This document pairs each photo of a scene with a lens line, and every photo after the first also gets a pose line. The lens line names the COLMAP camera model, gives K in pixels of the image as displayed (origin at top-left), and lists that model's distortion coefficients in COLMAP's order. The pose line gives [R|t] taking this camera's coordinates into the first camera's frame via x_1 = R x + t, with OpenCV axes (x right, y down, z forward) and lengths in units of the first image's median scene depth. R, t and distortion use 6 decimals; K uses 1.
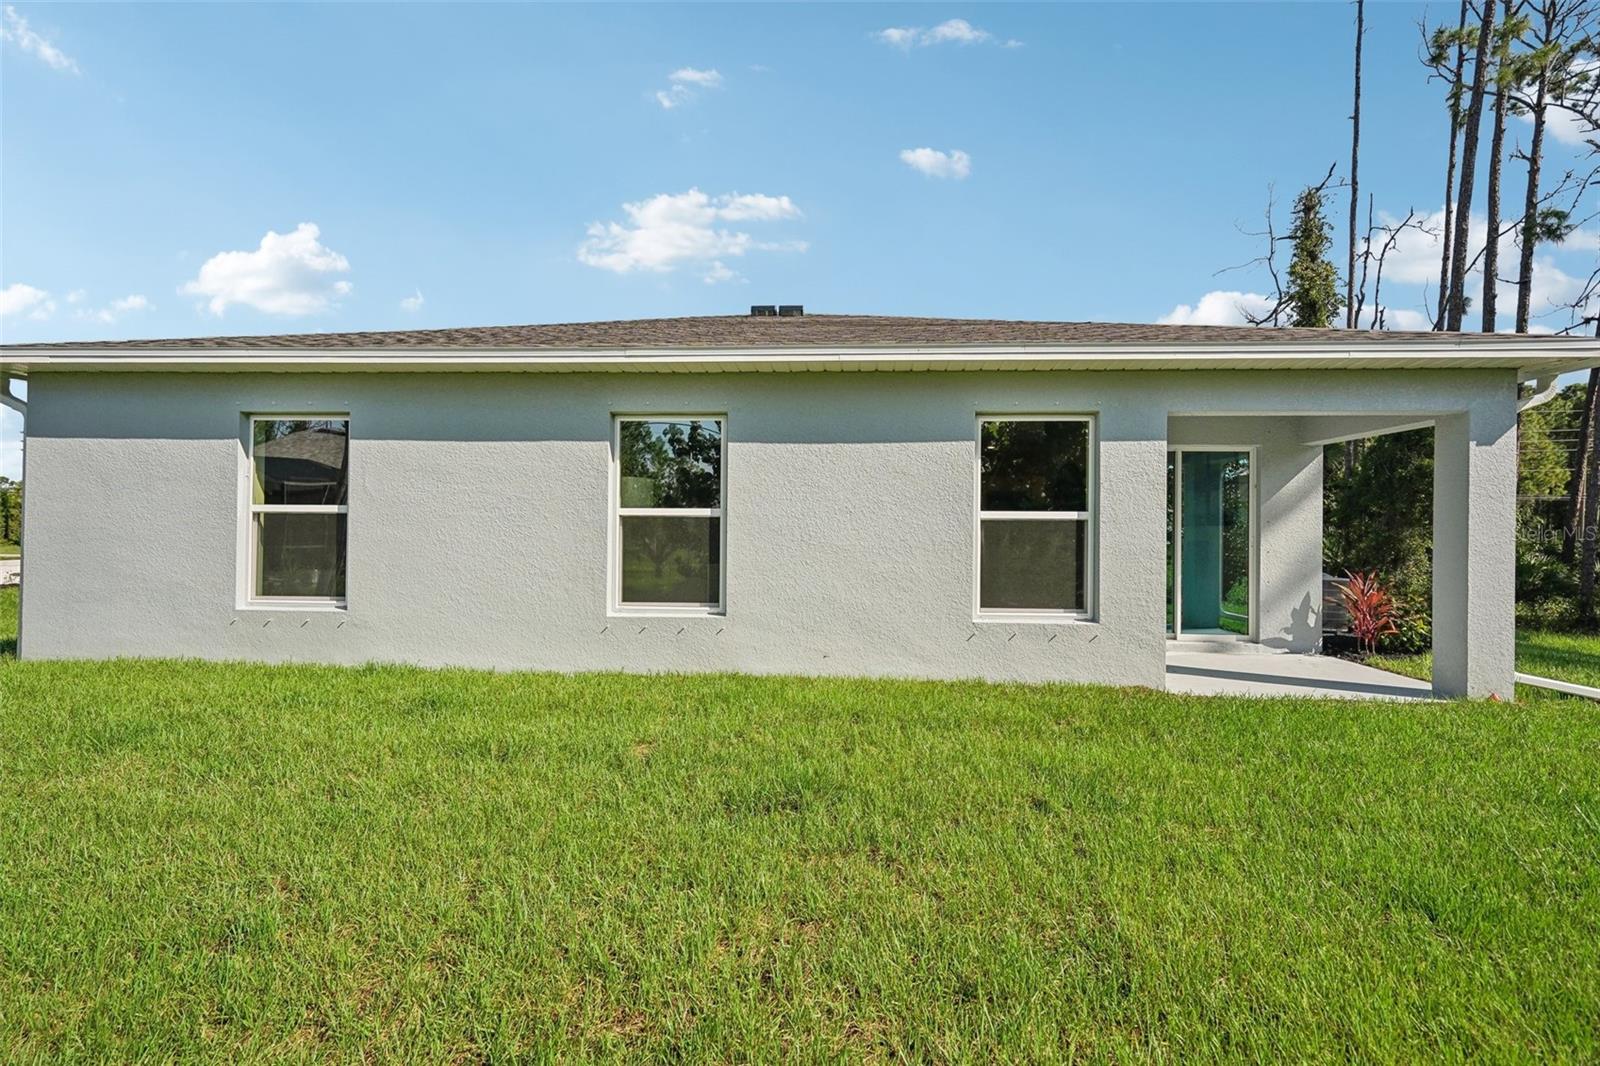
lens RADIAL K [[828.6, 0, 781.5], [0, 828.6, 500.8], [0, 0, 1]] dist [-0.004884, 0.001880]
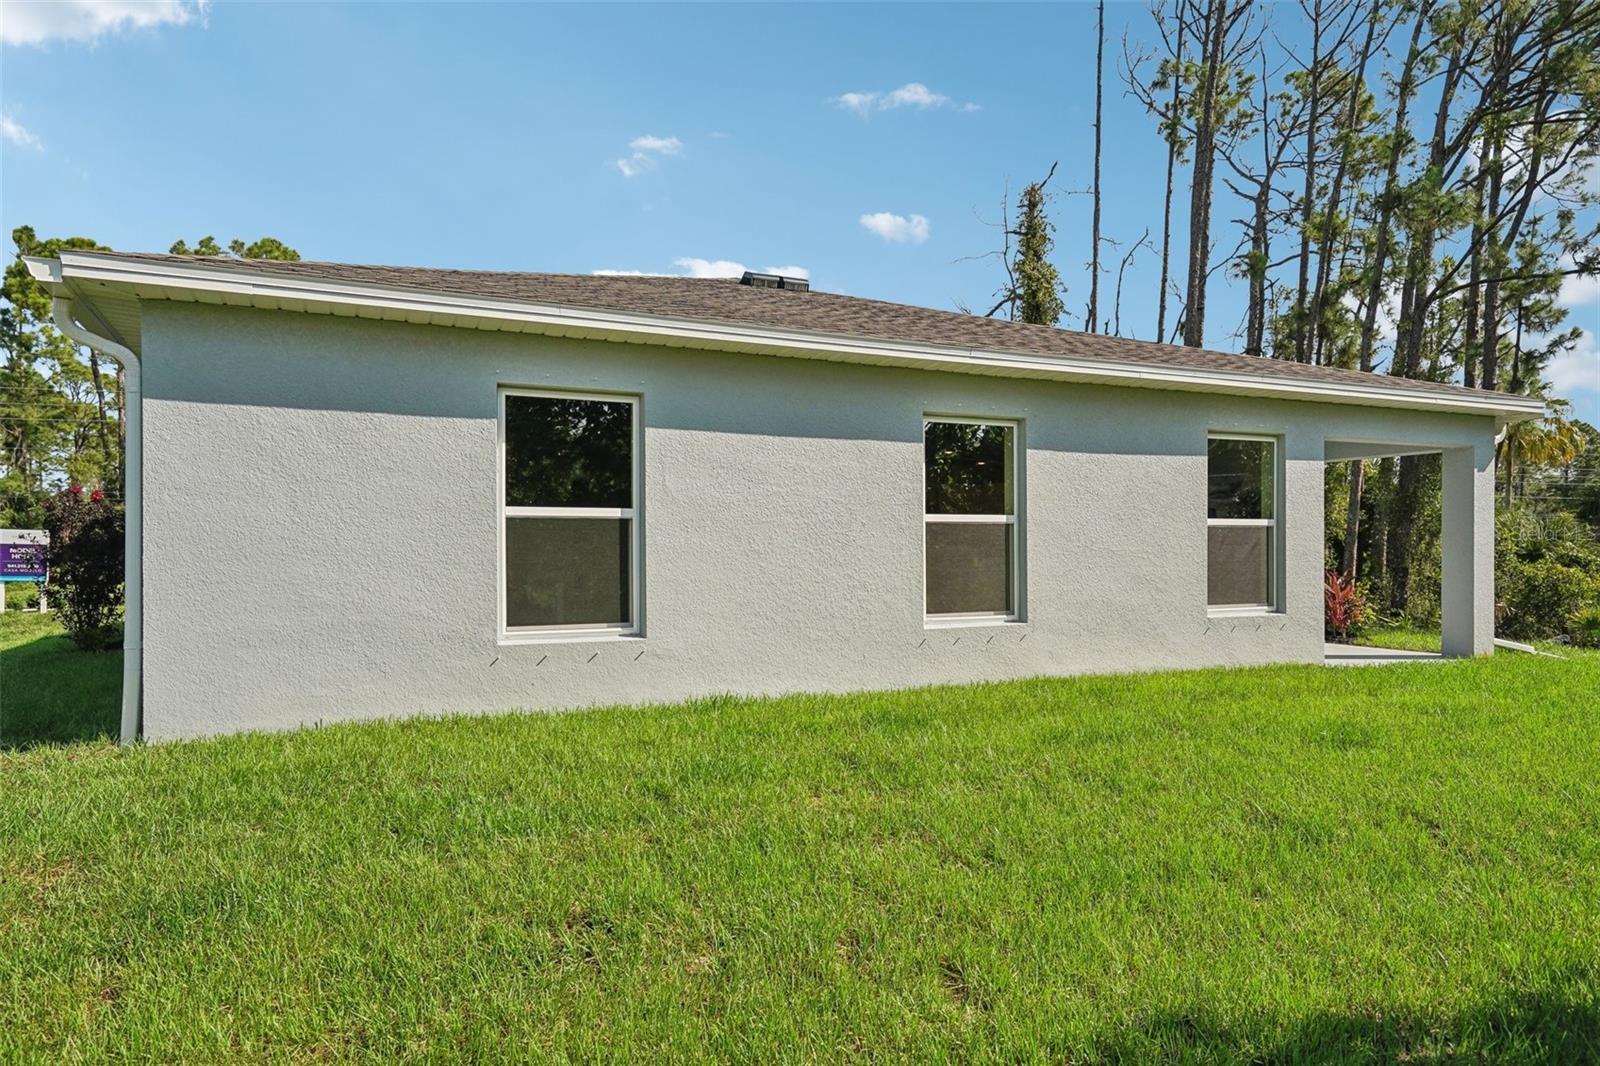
lens RADIAL K [[1051.5, 0, 792.3], [0, 1051.5, 563.4], [0, 0, 1]] dist [0.029382, -0.009499]
pose [[0.877079, -0.019721, 0.479940, -0.509554], [-0.012329, 0.997903, 0.063536, -0.005812], [-0.480187, -0.061643, 0.874997, 0.008923]]
